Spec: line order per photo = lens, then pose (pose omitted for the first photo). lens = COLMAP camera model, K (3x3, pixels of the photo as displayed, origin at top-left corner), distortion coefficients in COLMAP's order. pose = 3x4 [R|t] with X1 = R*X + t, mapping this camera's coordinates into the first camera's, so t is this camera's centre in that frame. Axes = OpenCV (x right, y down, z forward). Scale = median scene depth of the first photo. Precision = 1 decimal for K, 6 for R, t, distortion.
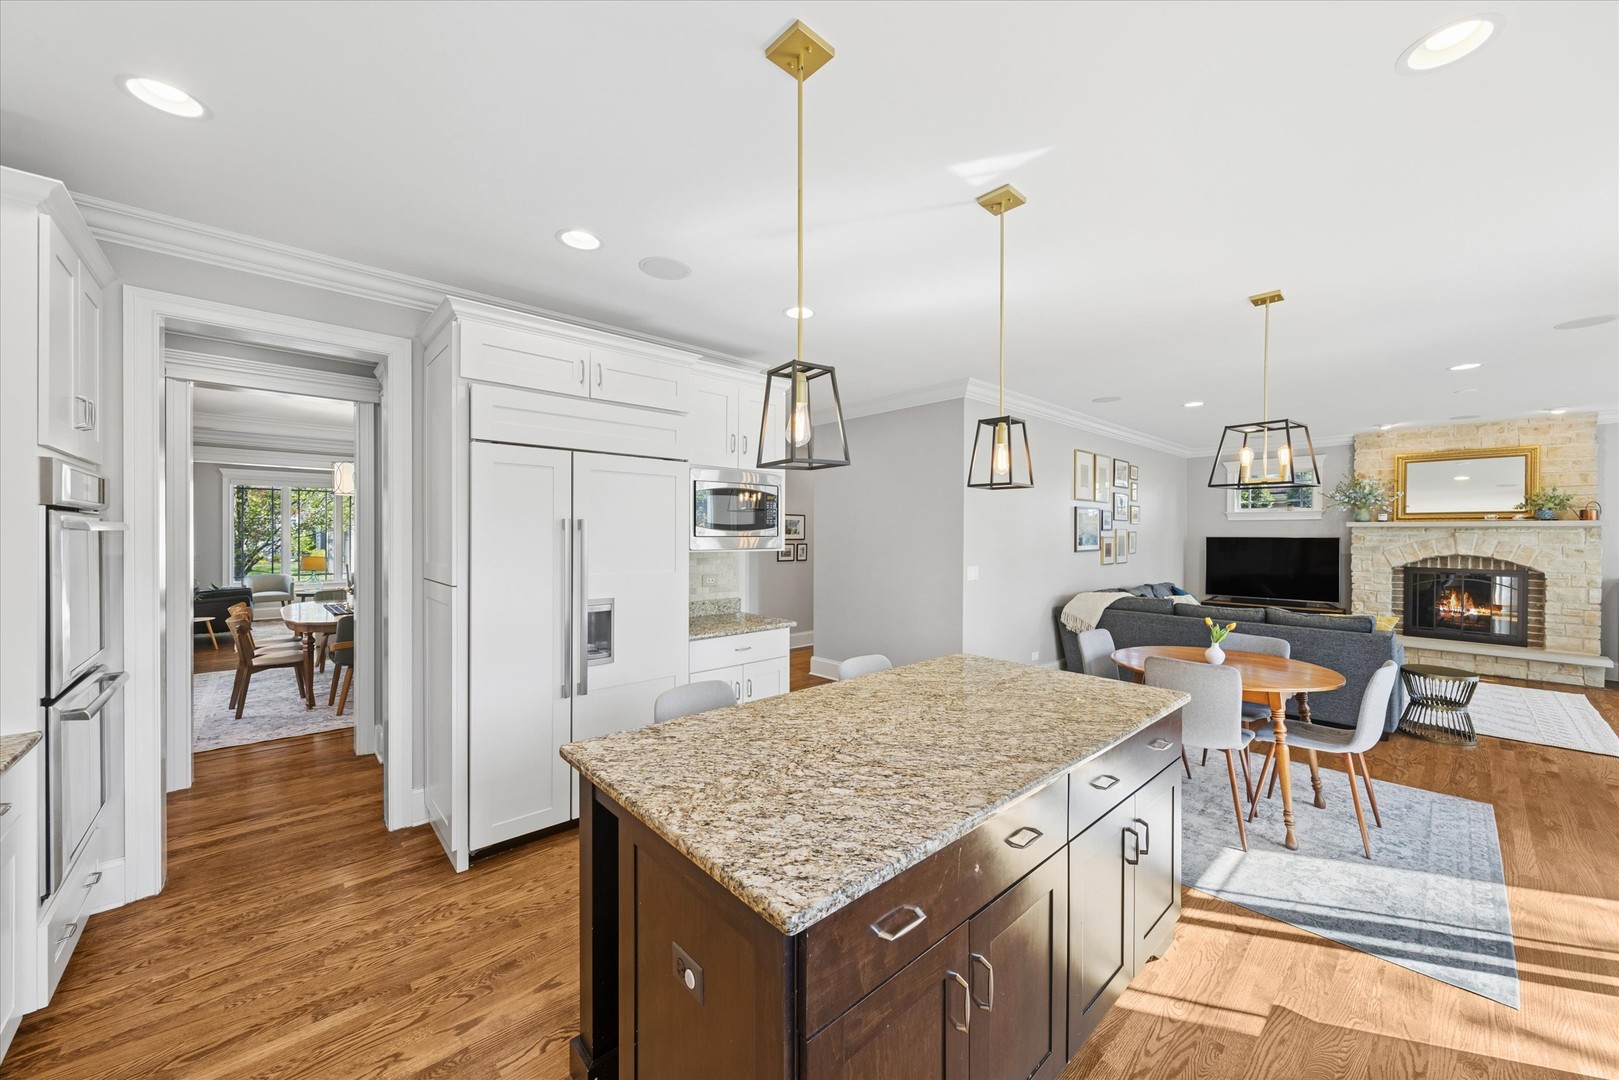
lens RADIAL K [[593.4, 0, 810.5], [0, 593.4, 537.2], [0, 0, 1]] dist [0.000535, 0.000391]
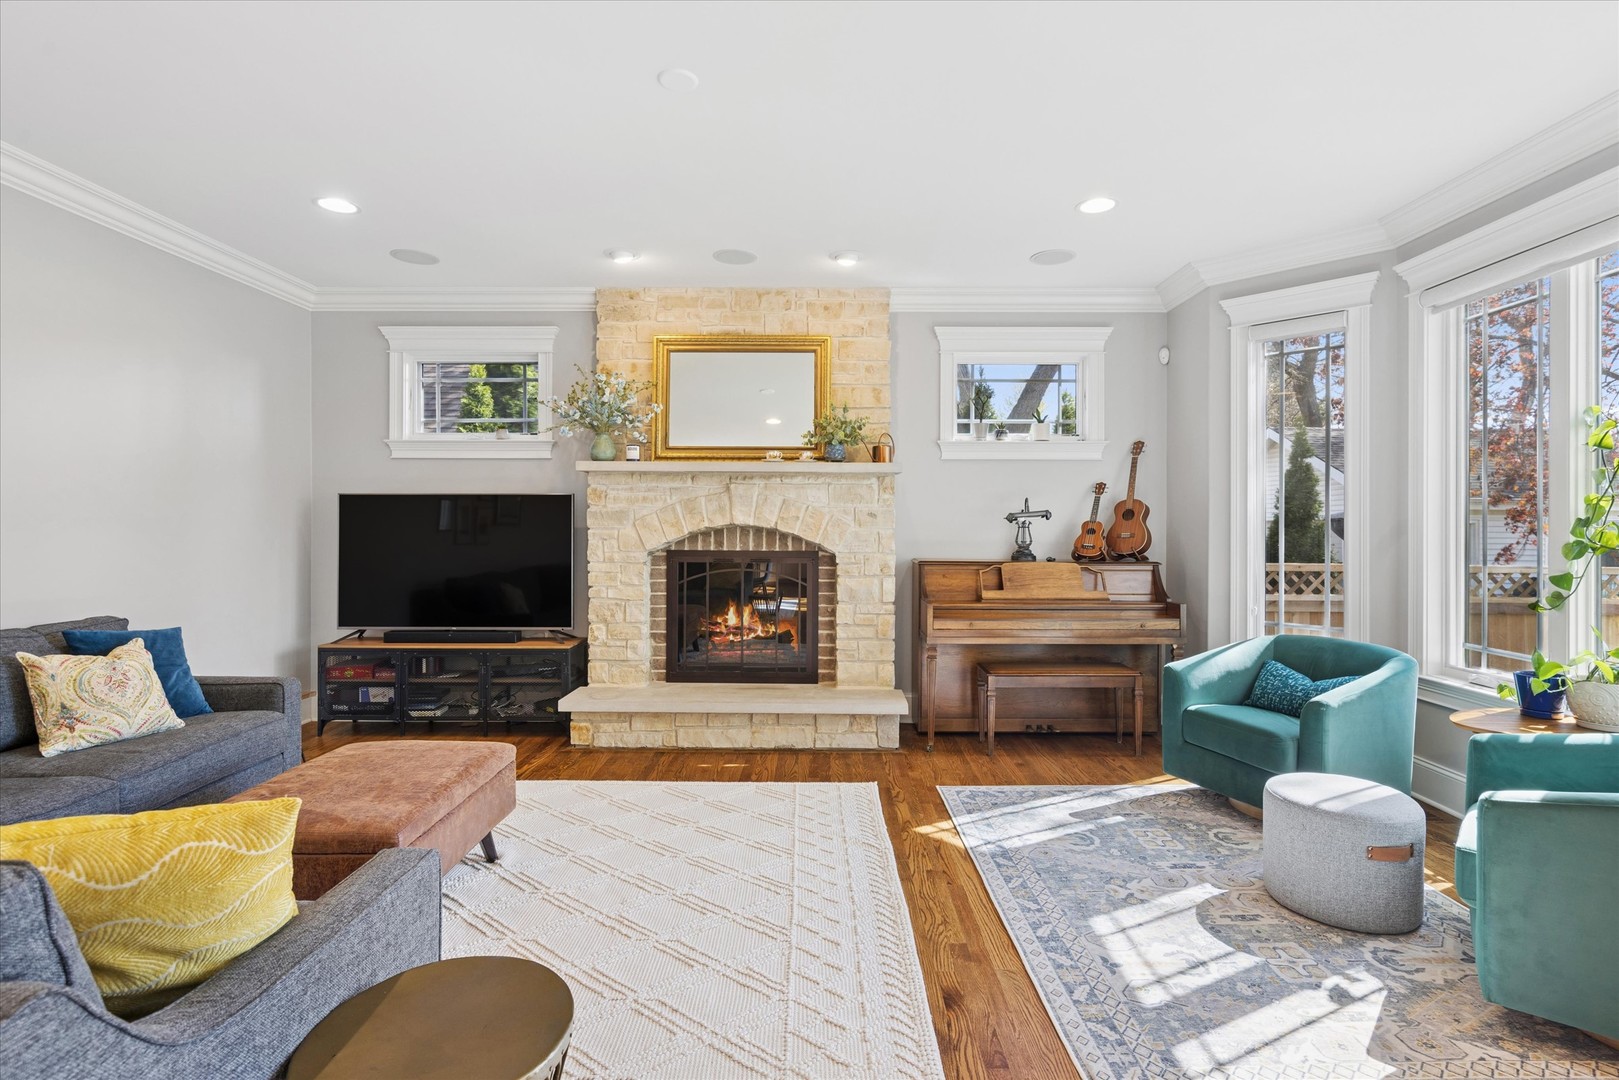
lens RADIAL K [[778.2, 0, 798.6], [0, 778.2, 518.6], [0, 0, 1]] dist [-0.008635, -0.000584]
pose [[0.690754, 0.005748, 0.723067, 0.633784], [0.002964, 0.999937, -0.010781, 0.032475], [-0.723084, 0.009590, 0.690694, 0.481184]]
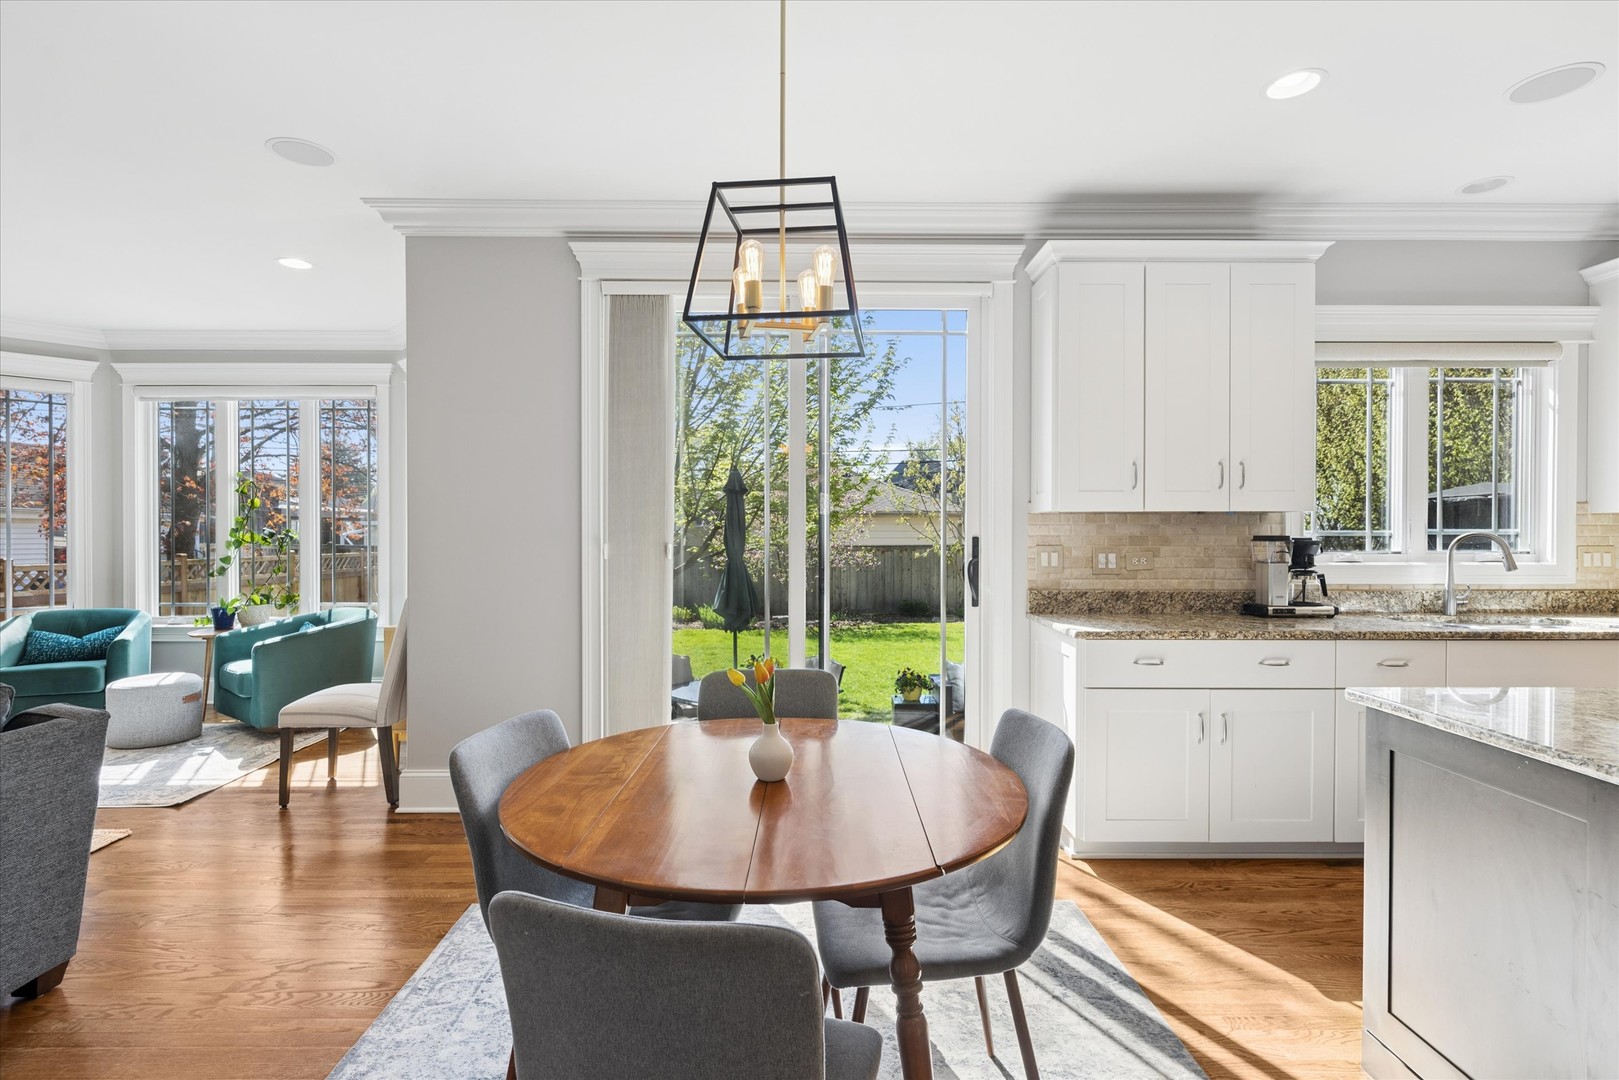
lens RADIAL K [[734.4, 0, 815.5], [0, 734.4, 529.5], [0, 0, 1]] dist [0.016445, 0.000134]
pose [[-0.748674, -0.006714, 0.662905, 0.188409], [0.003581, 0.999893, 0.014172, 0.020470], [-0.662929, 0.012984, -0.748570, 0.664104]]
